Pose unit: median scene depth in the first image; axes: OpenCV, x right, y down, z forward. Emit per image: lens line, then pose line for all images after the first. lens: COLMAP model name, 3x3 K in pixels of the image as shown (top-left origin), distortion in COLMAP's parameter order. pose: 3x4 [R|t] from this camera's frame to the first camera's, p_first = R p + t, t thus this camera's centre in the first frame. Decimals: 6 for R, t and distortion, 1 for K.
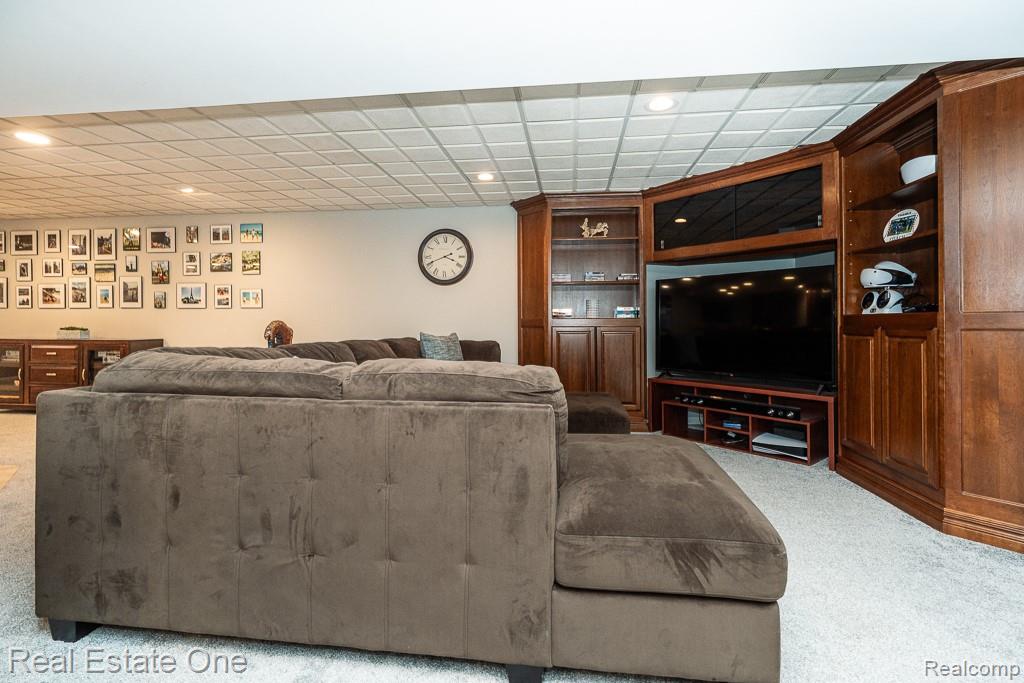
lens RADIAL K [[503.3, 0, 515.4], [0, 503.3, 320.8], [0, 0, 1]] dist [0.015604, -0.000383]
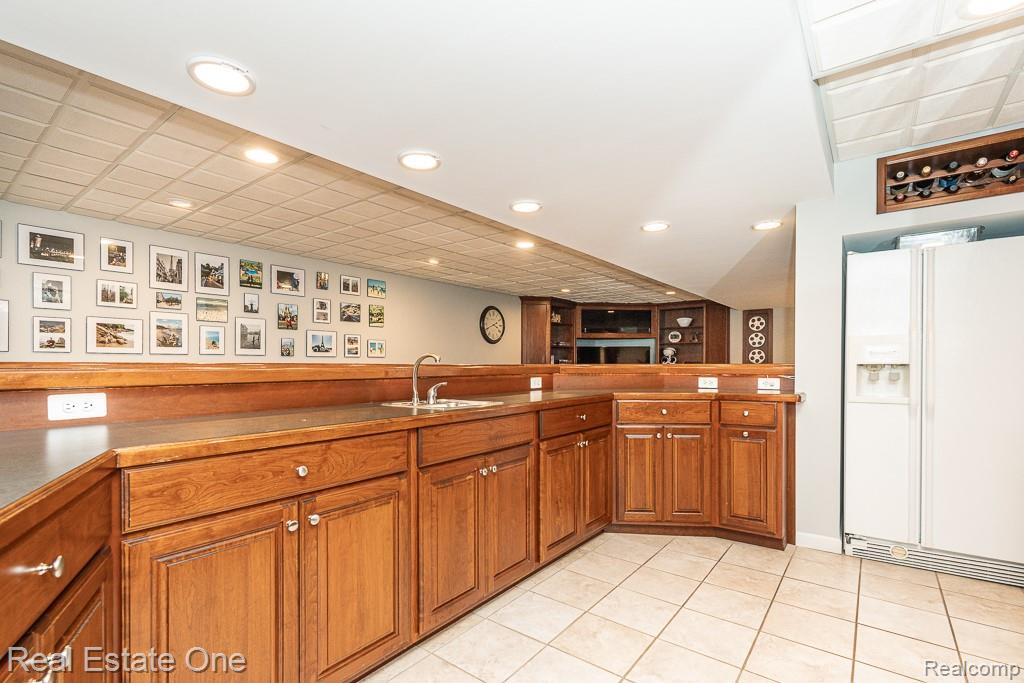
lens RADIAL K [[461.3, 0, 516.4], [0, 461.3, 370.5], [0, 0, 1]] dist [0.000410, 0.000202]
pose [[0.502330, -0.014073, 0.864562, -1.226760], [-0.001399, 0.999853, 0.017088, -0.014123], [-0.864675, -0.009793, 0.502236, 0.233292]]
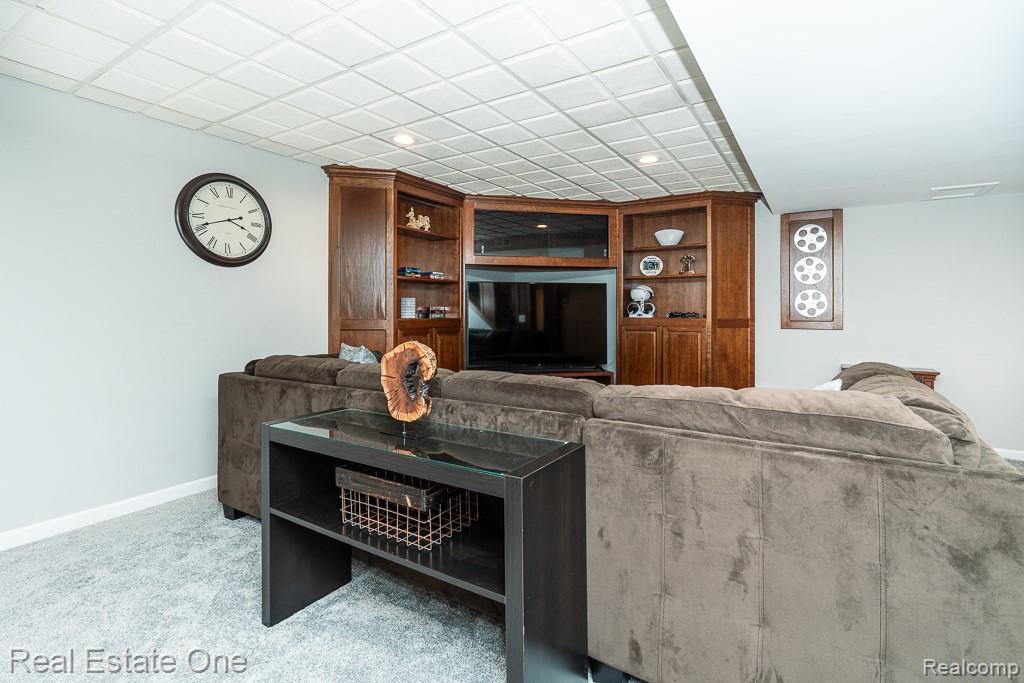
lens RADIAL K [[473.0, 0, 512.7], [0, 473.0, 319.6], [0, 0, 1]] dist [-0.000654, 0.000054]
pose [[0.431189, -0.014709, 0.902142, -0.483988], [-0.007727, 0.999770, 0.019994, -0.019154], [-0.902228, -0.015592, 0.430977, 0.412951]]
